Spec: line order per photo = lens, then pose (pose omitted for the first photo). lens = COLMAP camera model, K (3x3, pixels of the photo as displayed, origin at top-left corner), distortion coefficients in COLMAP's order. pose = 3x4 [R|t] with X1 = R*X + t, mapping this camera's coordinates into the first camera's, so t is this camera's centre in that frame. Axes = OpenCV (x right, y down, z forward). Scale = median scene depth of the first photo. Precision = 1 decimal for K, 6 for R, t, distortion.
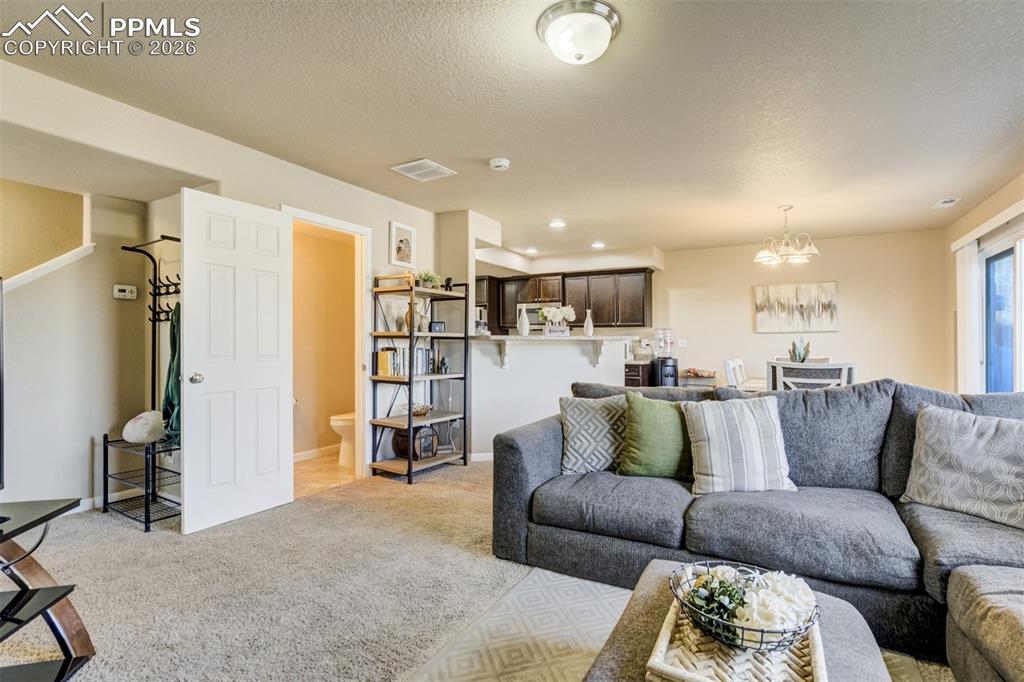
lens RADIAL K [[462.7, 0, 516.5], [0, 462.7, 339.1], [0, 0, 1]] dist [-0.025907, 0.008952]
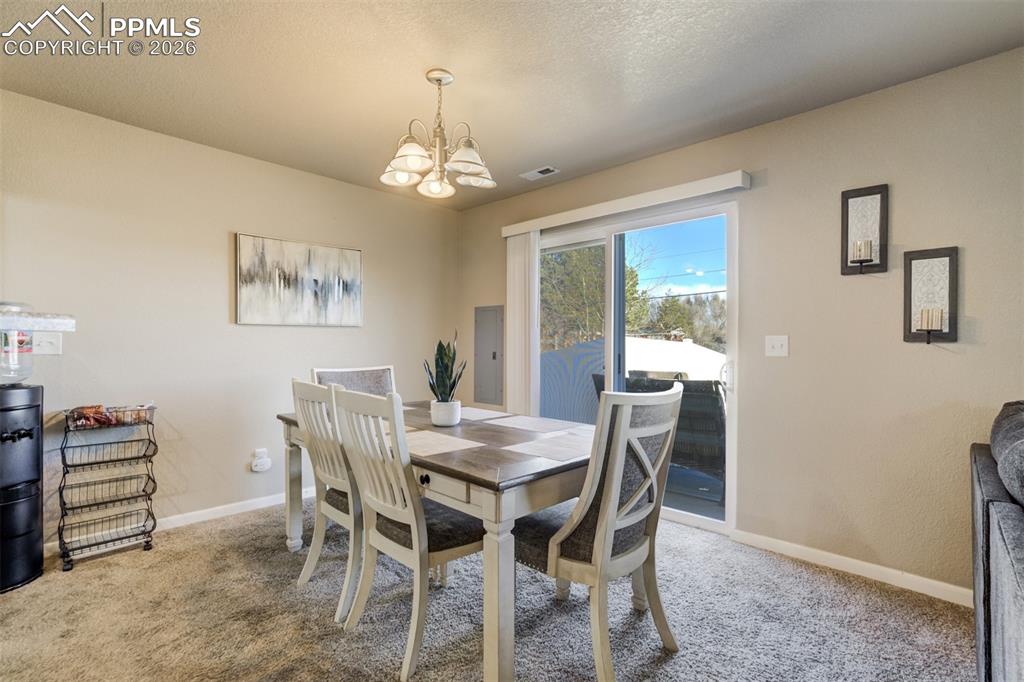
lens RADIAL K [[462.7, 0, 522.5], [0, 462.7, 345.6], [0, 0, 1]] dist [-0.025907, 0.008952]
pose [[0.231873, -0.007171, 0.972720, 0.090166], [-0.011524, 0.999882, 0.010118, 0.002552], [-0.972678, -0.013556, 0.231764, 0.574074]]
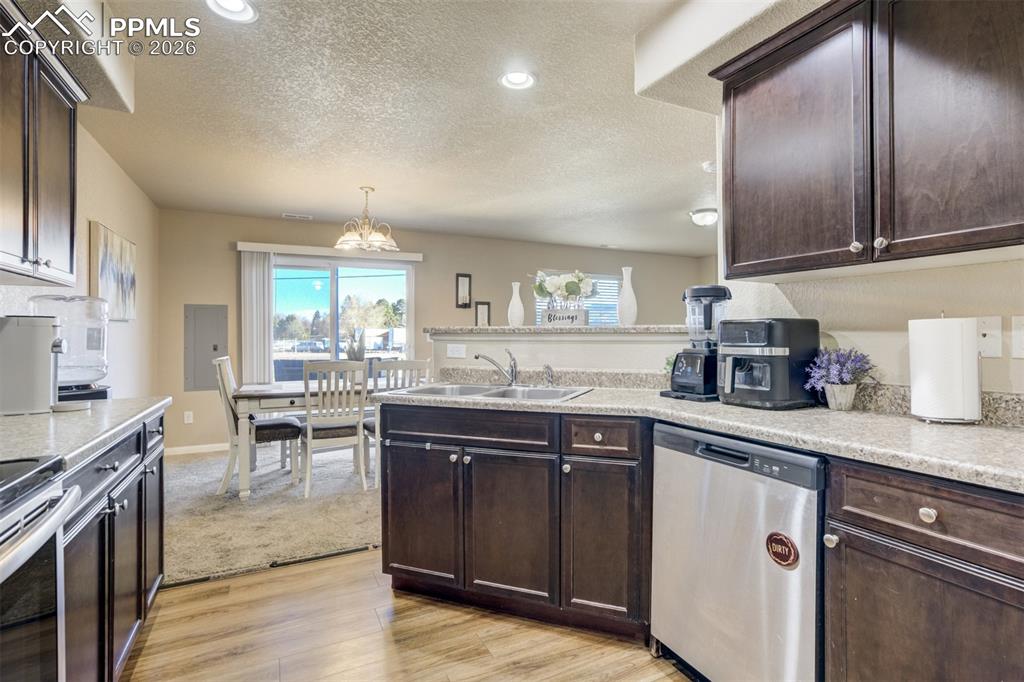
lens RADIAL K [[473.5, 0, 510.4], [0, 473.5, 335.3], [0, 0, 1]] dist [-0.023497, 0.002242]
pose [[-0.819205, 0.002315, 0.573496, -0.137967], [-0.002785, 0.999964, -0.008015, 0.007618], [-0.573494, -0.008163, -0.819169, 1.194236]]
